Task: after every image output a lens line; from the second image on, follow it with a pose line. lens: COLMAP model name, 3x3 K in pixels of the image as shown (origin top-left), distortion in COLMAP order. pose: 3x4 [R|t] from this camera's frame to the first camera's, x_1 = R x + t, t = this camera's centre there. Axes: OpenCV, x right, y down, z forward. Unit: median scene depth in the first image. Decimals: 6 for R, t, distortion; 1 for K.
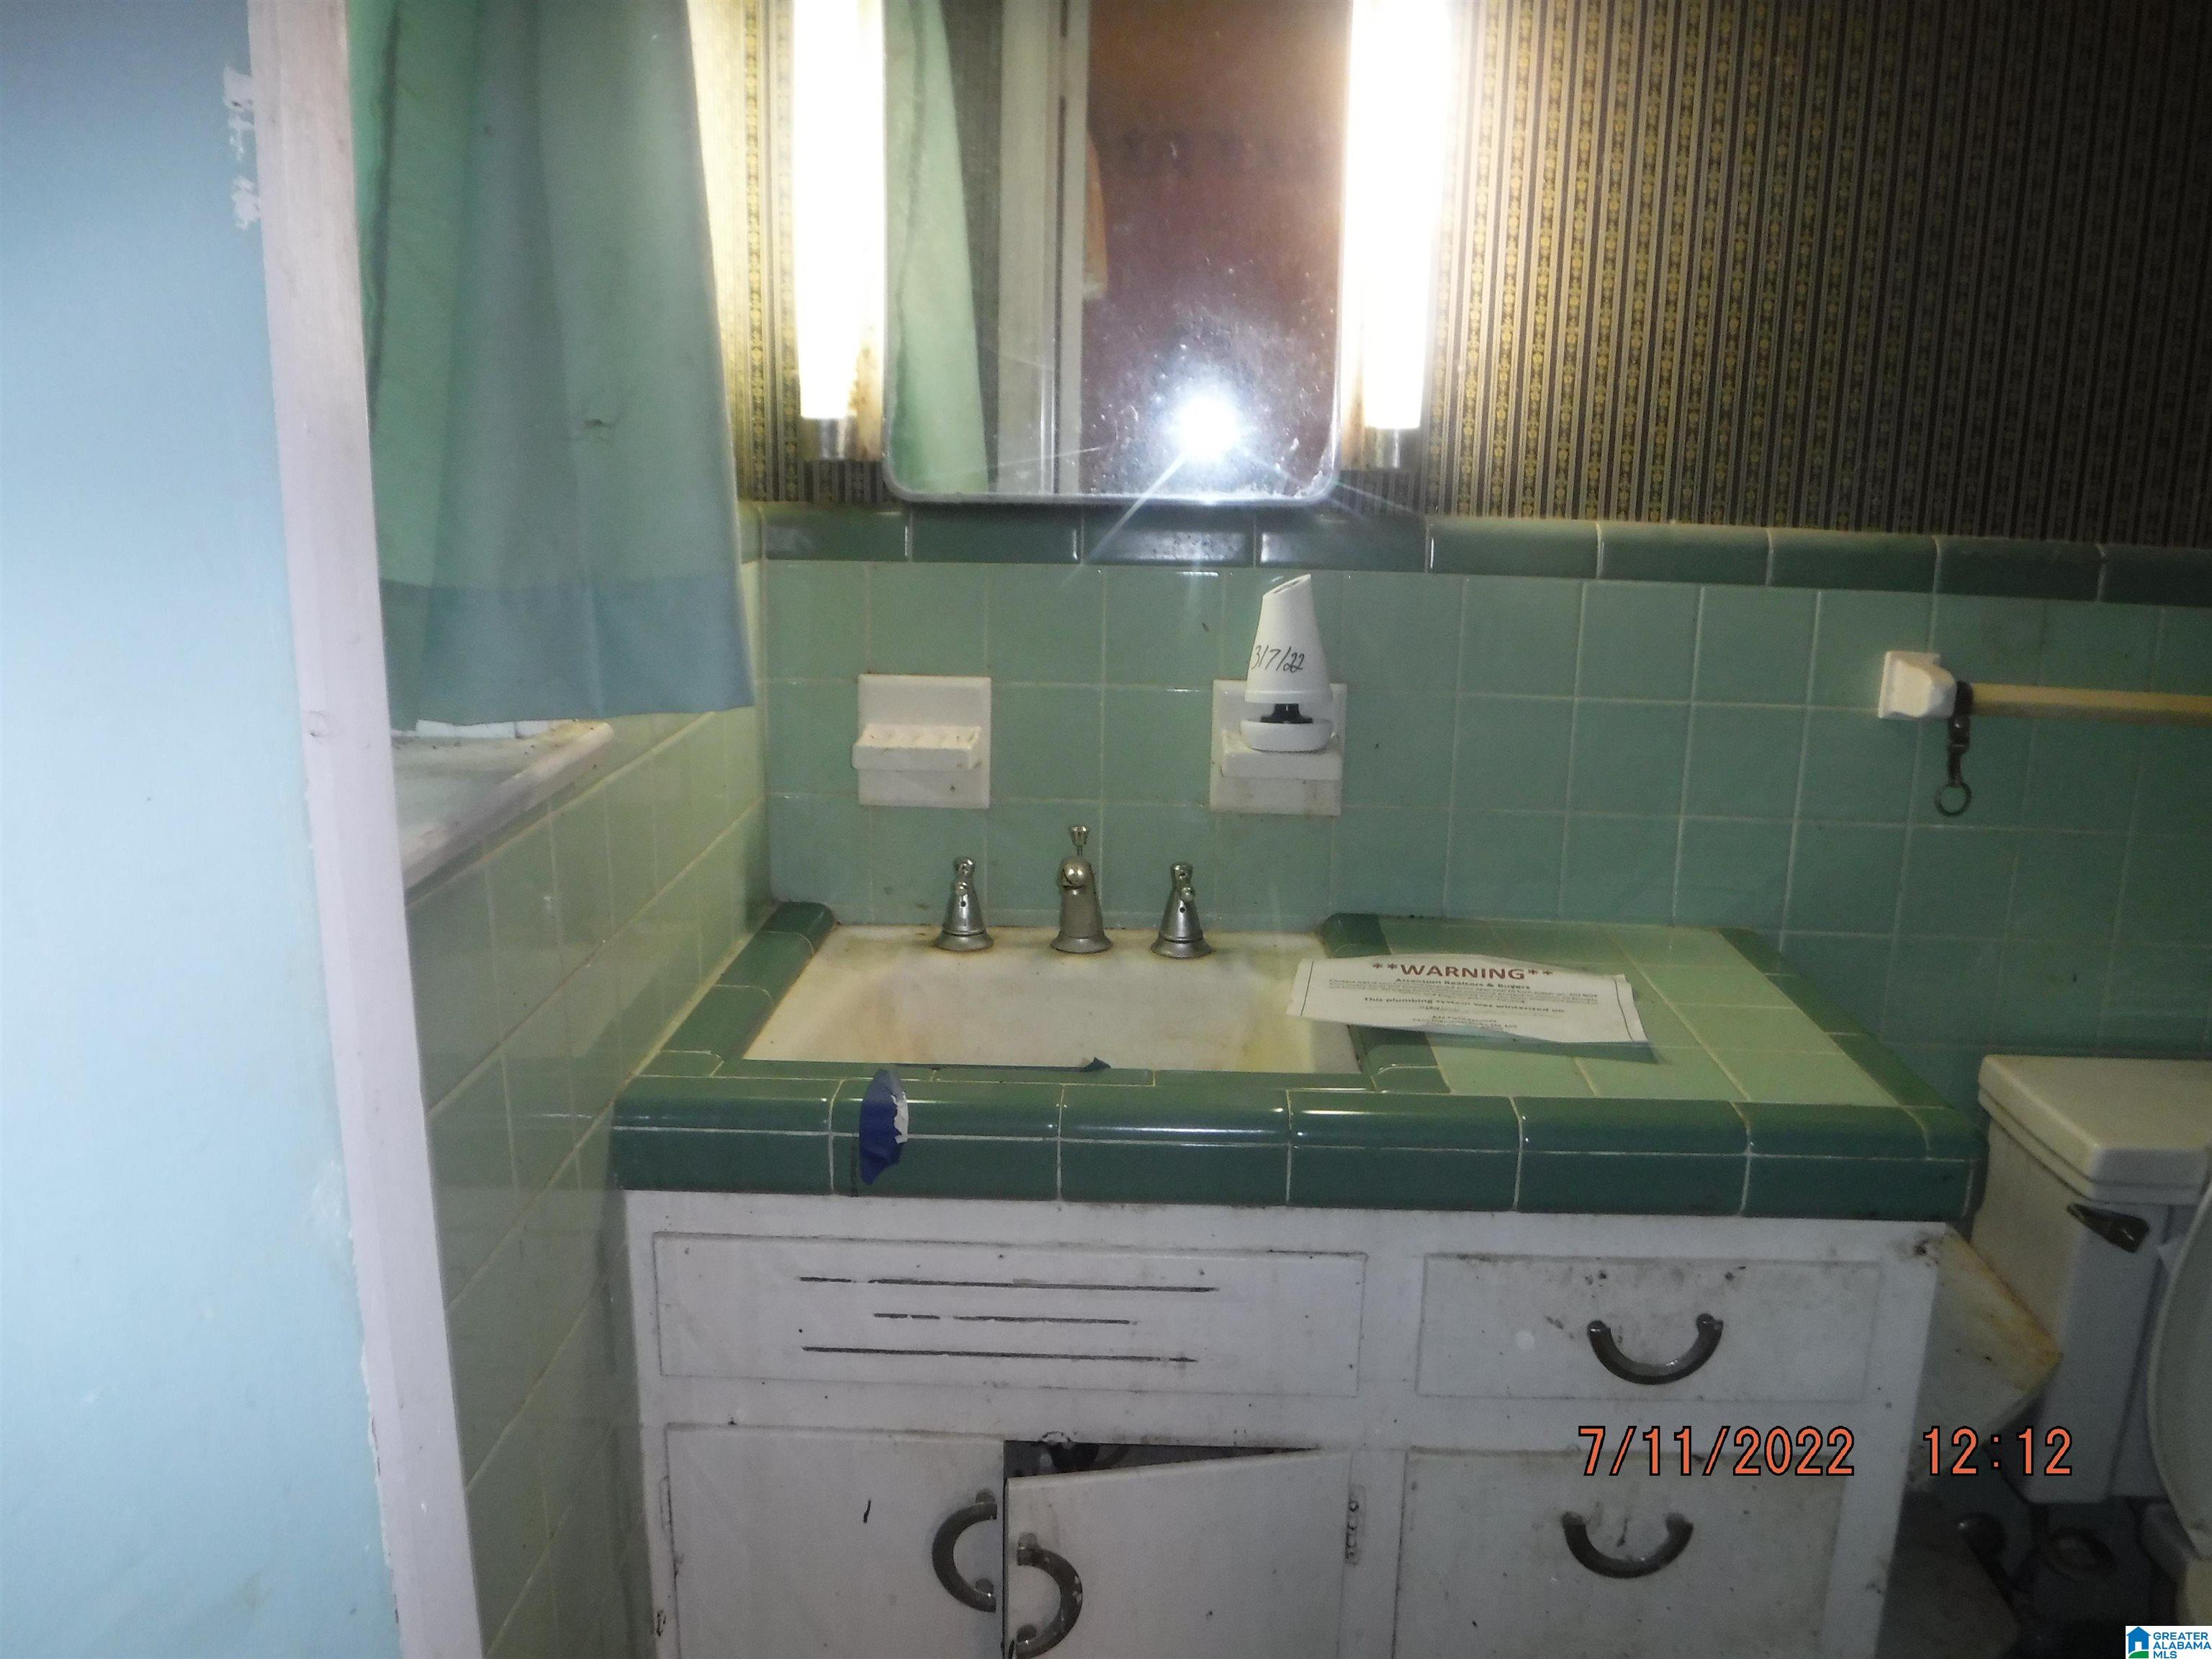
lens RADIAL K [[1796.2, 0, 1104.7], [0, 1796.2, 864.0], [0, 0, 1]] dist [-0.132286, 0.059727]
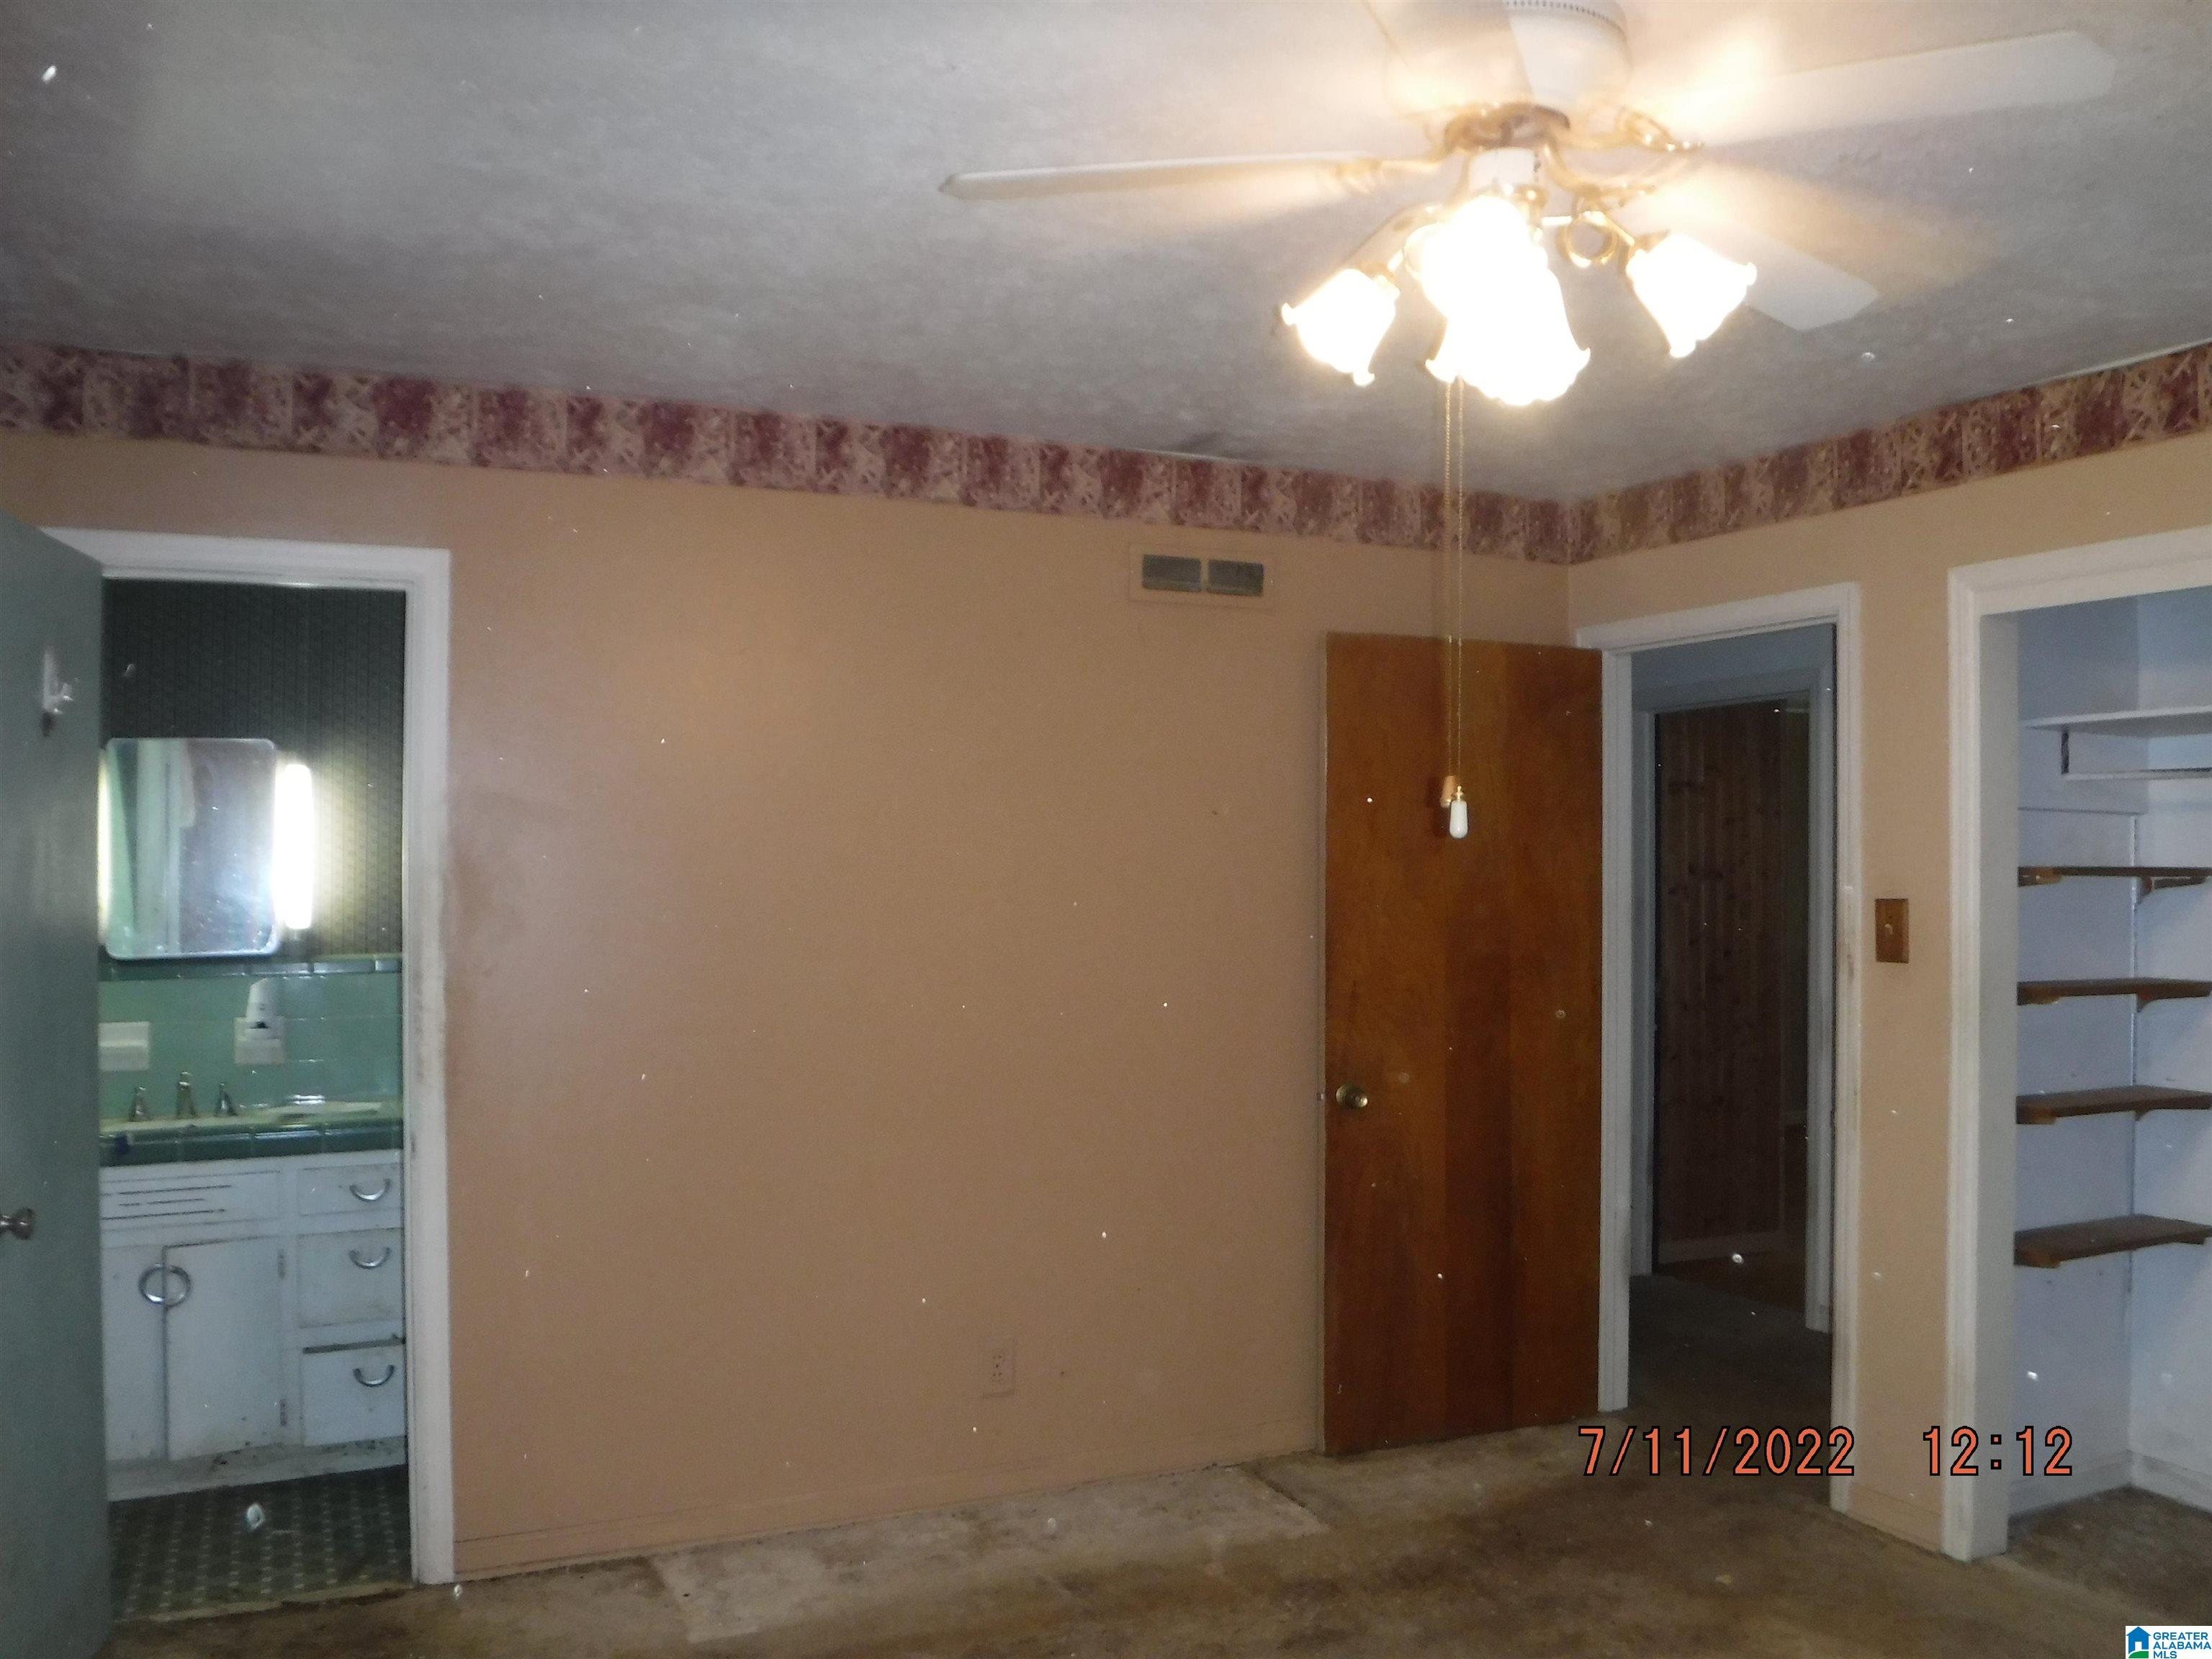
lens RADIAL K [[1857.6, 0, 1045.7], [0, 1857.6, 824.4], [0, 0, 1]] dist [-0.186749, 0.179284]
pose [[0.905529, -0.009991, 0.424167, 0.019942], [0.132678, 0.956254, -0.260721, 0.513505], [-0.403006, 0.292368, 0.867241, -2.046211]]
